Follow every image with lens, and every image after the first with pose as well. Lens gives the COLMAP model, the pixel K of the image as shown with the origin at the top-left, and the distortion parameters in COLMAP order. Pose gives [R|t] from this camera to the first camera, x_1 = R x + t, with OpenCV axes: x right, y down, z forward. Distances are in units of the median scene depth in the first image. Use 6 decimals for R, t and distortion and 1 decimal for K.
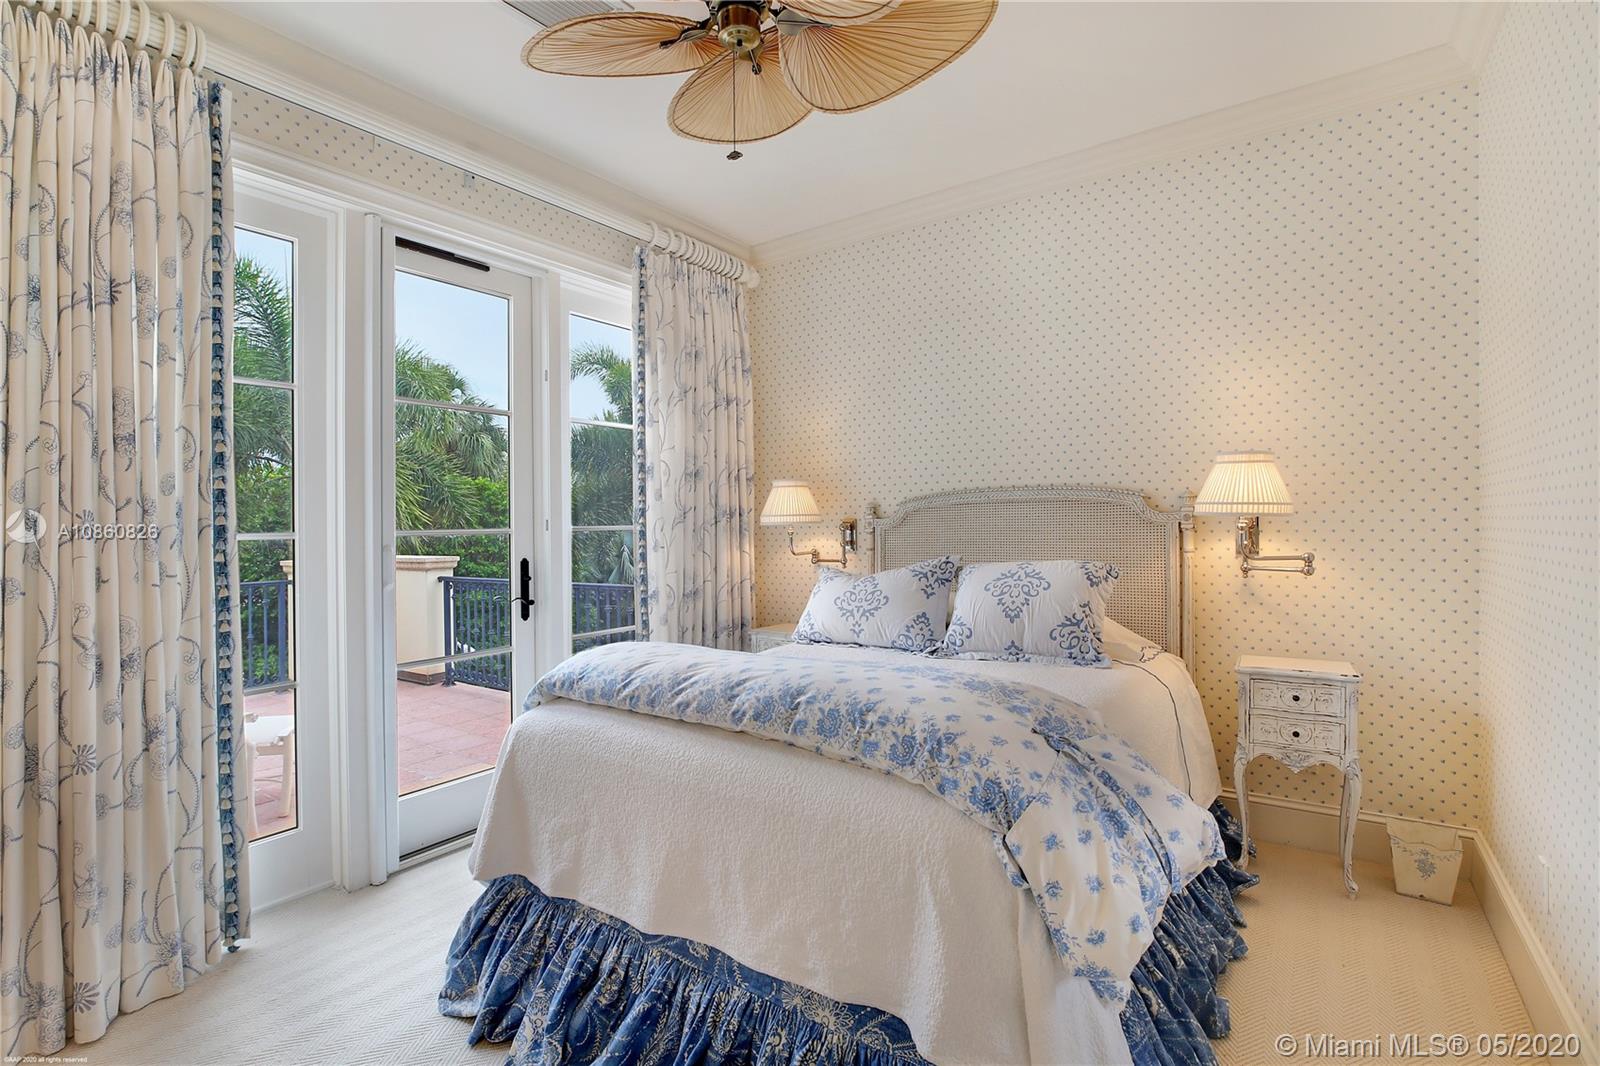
lens RADIAL K [[745.2, 0, 800.0], [0, 745.2, 533.0], [0, 0, 1]] dist [-0.001121, -0.000027]
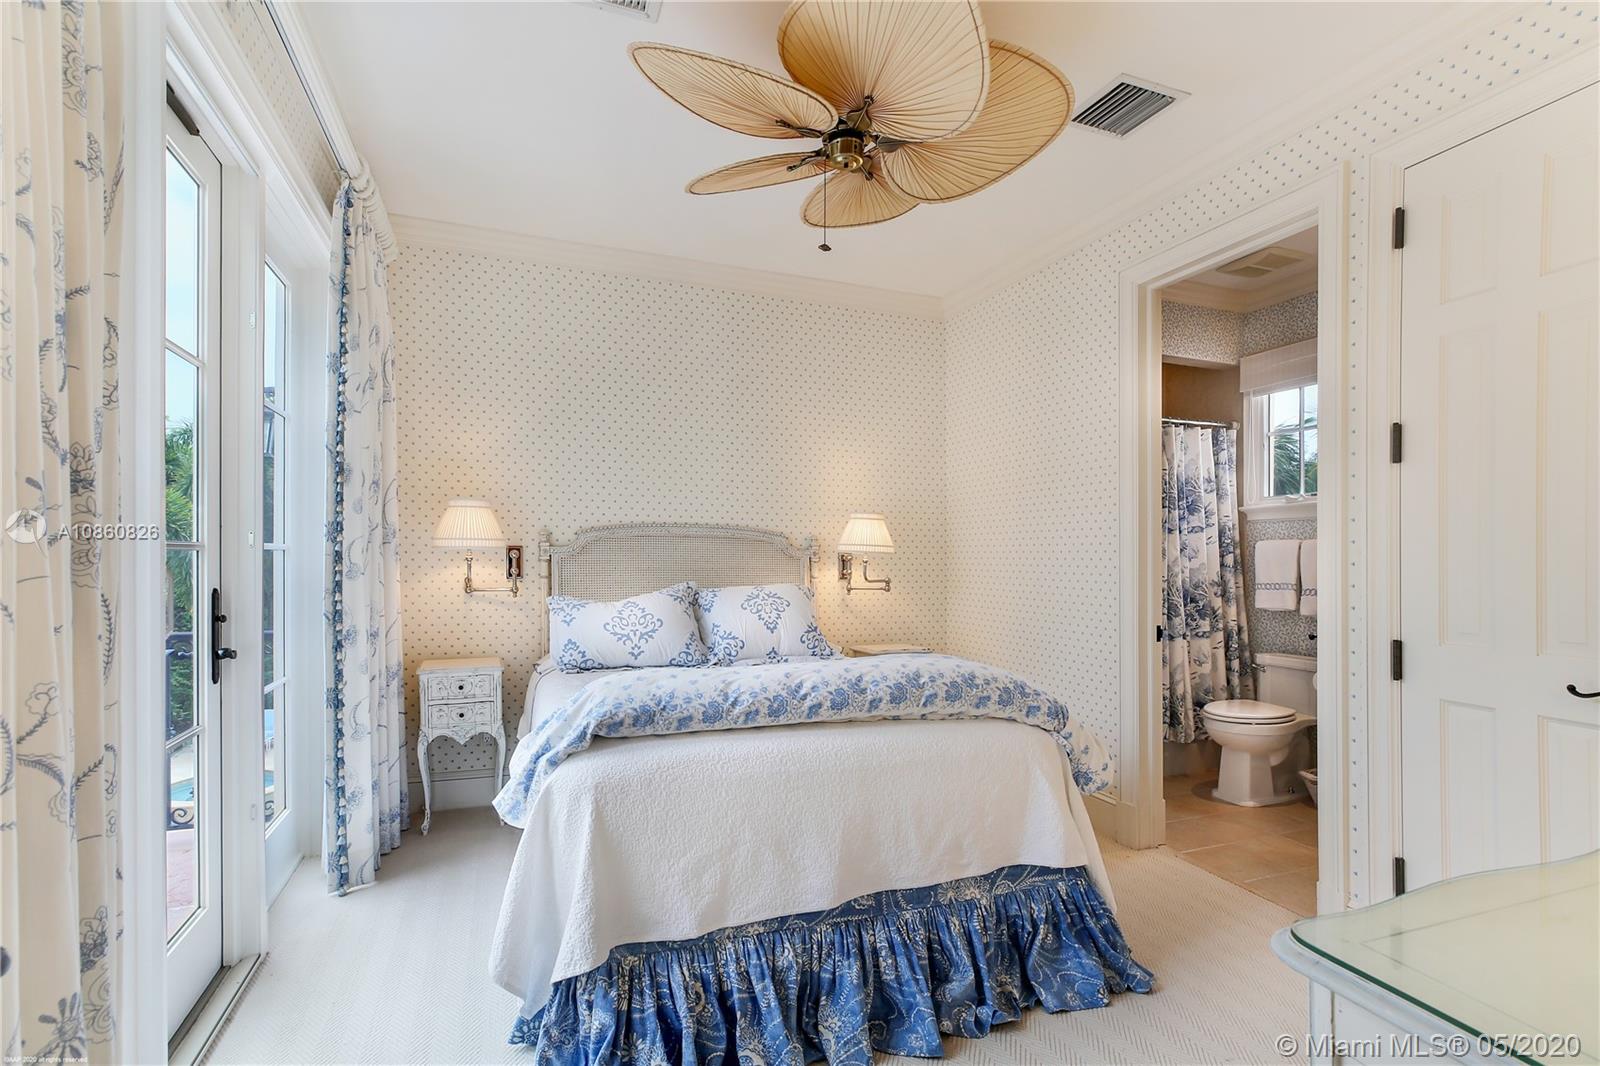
lens RADIAL K [[732.7, 0, 798.9], [0, 732.7, 571.0], [0, 0, 1]] dist [-0.001362, -0.000047]
pose [[0.558410, 0.009165, 0.829515, -0.689530], [-0.009244, 0.999946, -0.004825, 0.019665], [-0.829514, -0.004974, 0.558464, 0.253652]]
